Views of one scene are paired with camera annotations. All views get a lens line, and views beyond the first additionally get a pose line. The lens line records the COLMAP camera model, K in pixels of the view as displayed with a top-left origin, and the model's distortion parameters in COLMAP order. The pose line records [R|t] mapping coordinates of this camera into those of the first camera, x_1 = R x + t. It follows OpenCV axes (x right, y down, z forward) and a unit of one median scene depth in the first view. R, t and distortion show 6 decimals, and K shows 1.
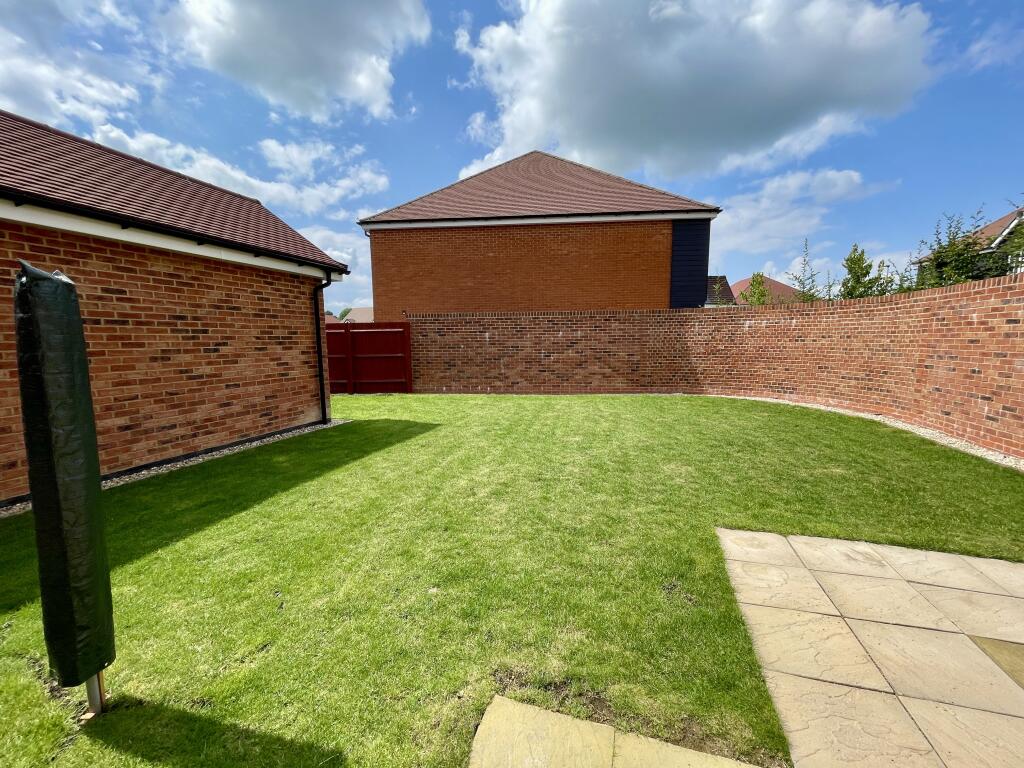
lens RADIAL K [[410.7, 0, 512.1], [0, 410.7, 389.7], [0, 0, 1]] dist [-0.002168, 0.000168]
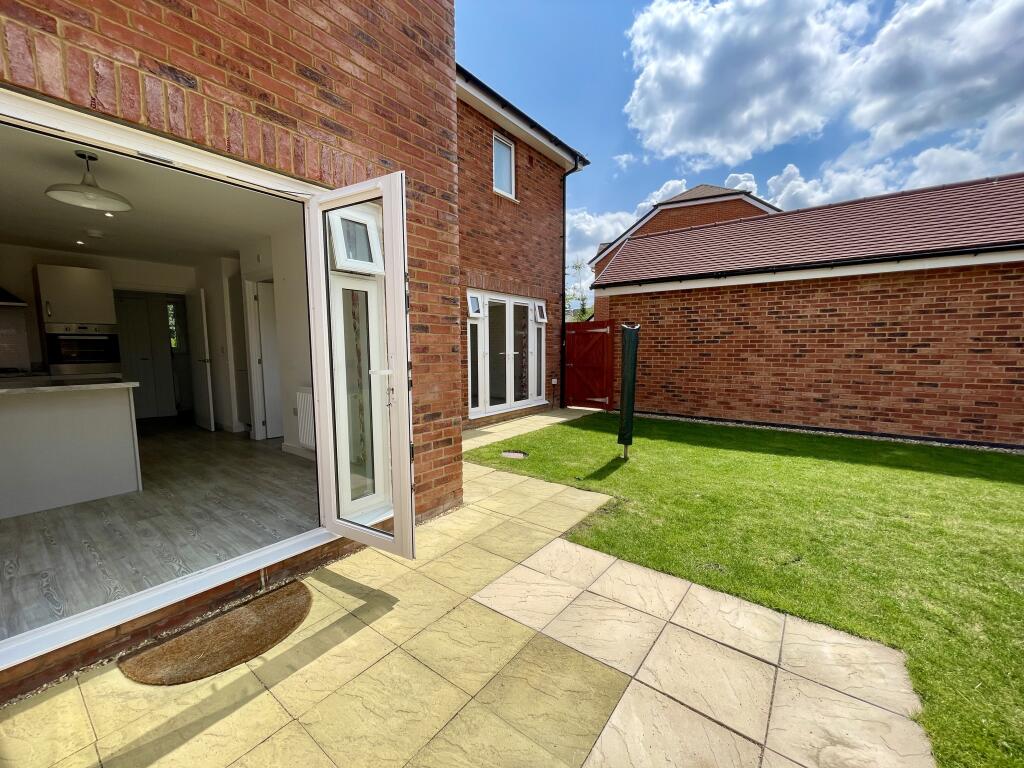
lens RADIAL K [[415.2, 0, 513.0], [0, 415.2, 386.7], [0, 0, 1]] dist [0.000671, 0.000779]
pose [[-0.331927, 0.102320, -0.937740, 0.754304], [-0.104774, 0.983950, 0.144448, -0.051874], [0.937468, 0.146197, -0.315879, 0.361526]]
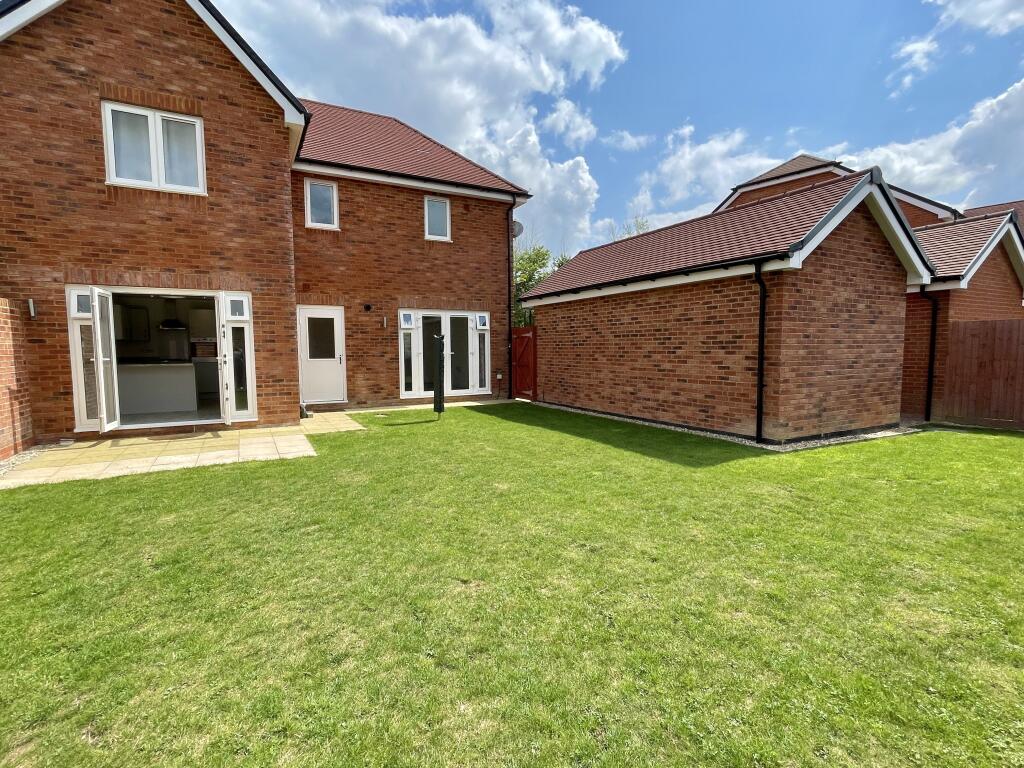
lens RADIAL K [[503.3, 0, 510.1], [0, 503.3, 389.6], [0, 0, 1]] dist [-0.003527, -0.001308]
pose [[-0.693297, 0.072859, -0.716959, 0.888855], [-0.073854, 0.982455, 0.171256, -0.229300], [0.716857, 0.171682, -0.675752, 1.832130]]
